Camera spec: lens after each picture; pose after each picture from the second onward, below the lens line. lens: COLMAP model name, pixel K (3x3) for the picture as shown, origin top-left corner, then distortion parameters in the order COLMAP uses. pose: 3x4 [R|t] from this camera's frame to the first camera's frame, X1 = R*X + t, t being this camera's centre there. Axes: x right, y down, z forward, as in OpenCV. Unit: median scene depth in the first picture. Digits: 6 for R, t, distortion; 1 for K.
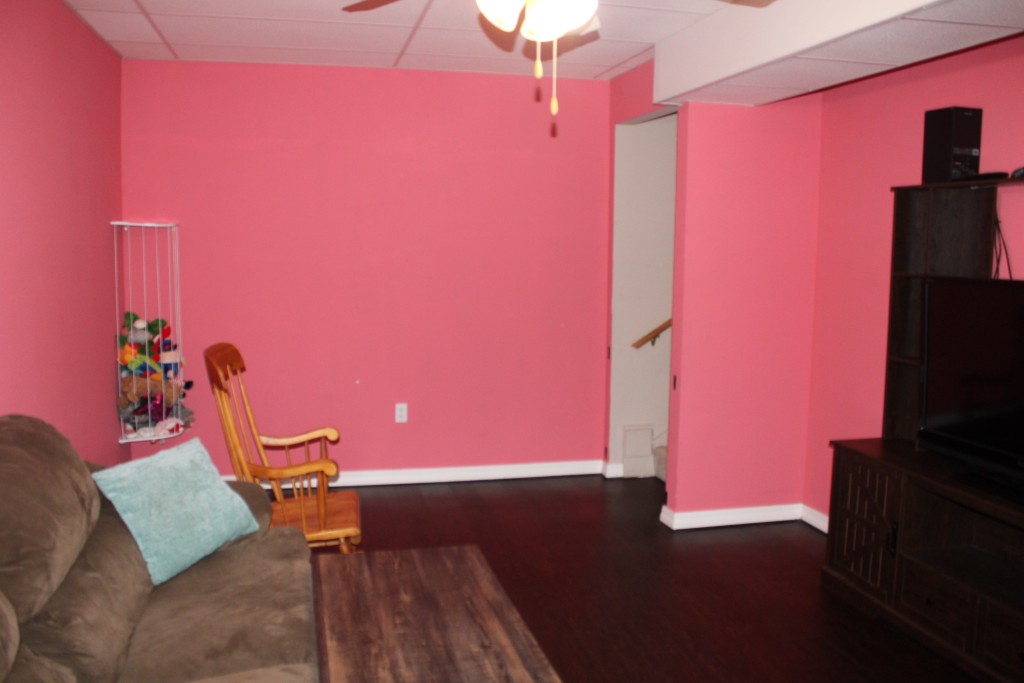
lens RADIAL K [[874.3, 0, 510.8], [0, 874.3, 342.1], [0, 0, 1]] dist [-0.134071, 0.106379]
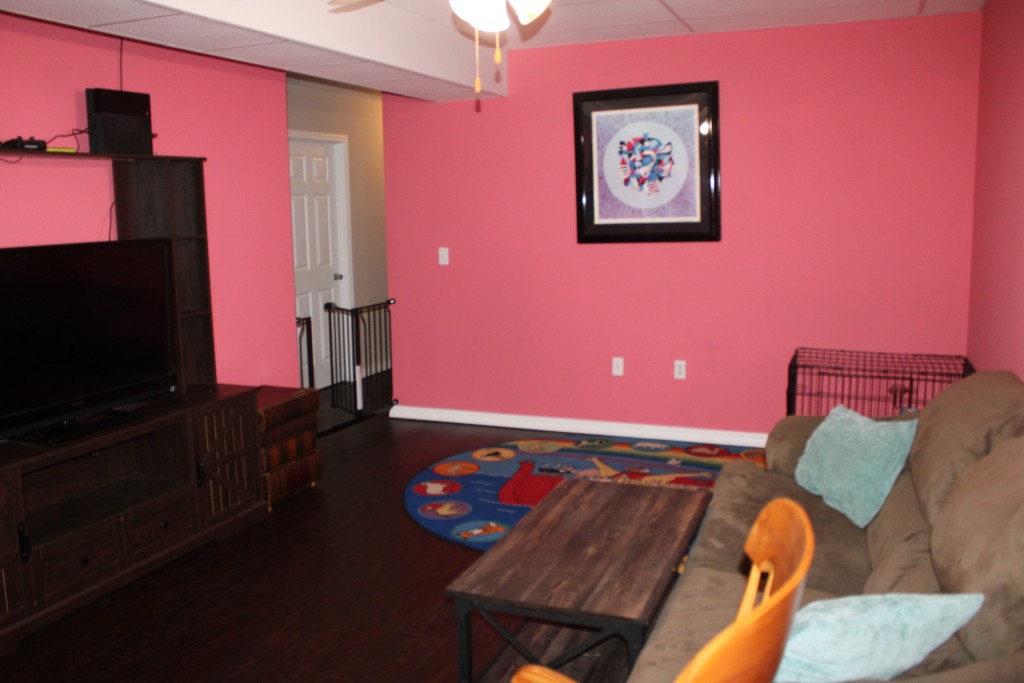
lens RADIAL K [[874.3, 0, 511.4], [0, 874.3, 340.5], [0, 0, 1]] dist [-0.134071, 0.106379]
pose [[-0.813387, -0.086398, 0.575272, -0.619072], [0.073911, 0.965546, 0.249516, -0.210528], [-0.577009, 0.245472, -0.778976, 1.803860]]
